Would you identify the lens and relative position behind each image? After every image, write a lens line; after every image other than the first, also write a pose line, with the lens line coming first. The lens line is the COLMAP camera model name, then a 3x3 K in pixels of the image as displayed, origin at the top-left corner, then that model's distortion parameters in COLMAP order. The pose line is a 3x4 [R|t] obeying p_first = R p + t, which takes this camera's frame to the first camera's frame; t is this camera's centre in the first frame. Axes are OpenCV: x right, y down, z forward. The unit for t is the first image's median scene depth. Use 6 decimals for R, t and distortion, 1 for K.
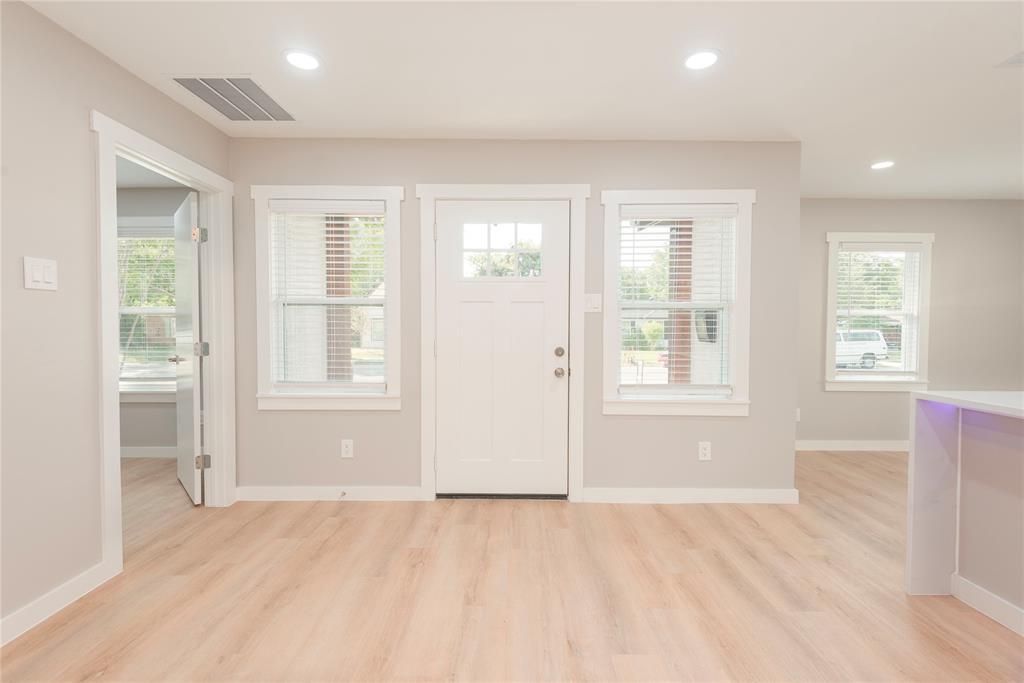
lens RADIAL K [[459.0, 0, 511.3], [0, 459.0, 340.3], [0, 0, 1]] dist [0.023636, -0.014984]
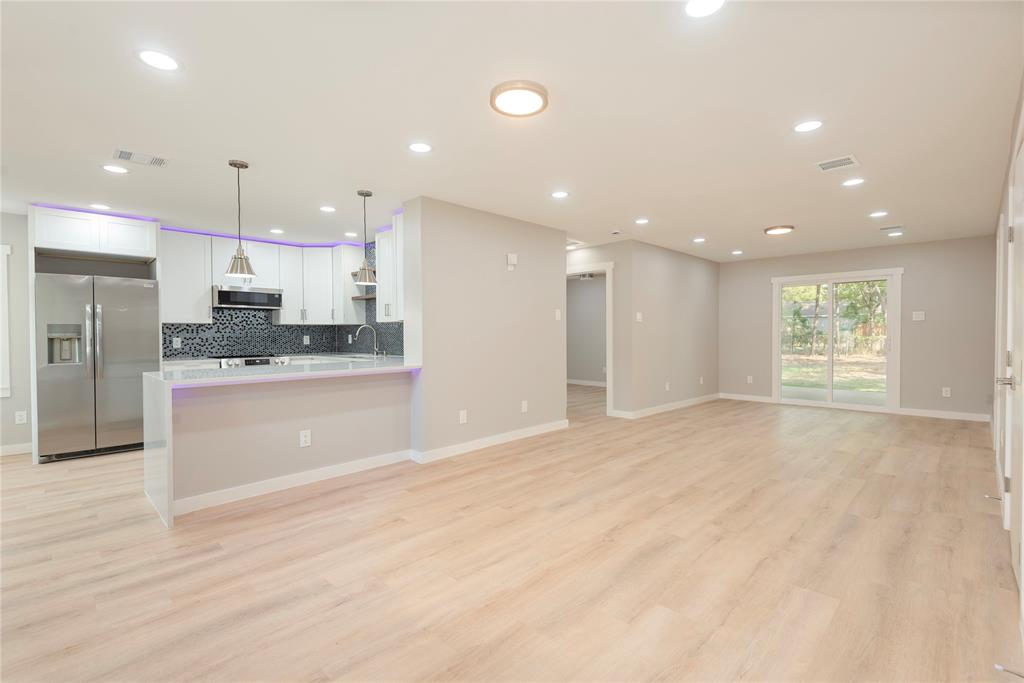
lens RADIAL K [[459.0, 0, 511.7], [0, 459.0, 340.6], [0, 0, 1]] dist [0.023636, -0.014984]
pose [[-0.719197, -0.011698, 0.694707, -0.548778], [0.021267, 0.999019, 0.038838, -0.028025], [-0.694480, 0.042707, -0.718243, 0.827857]]
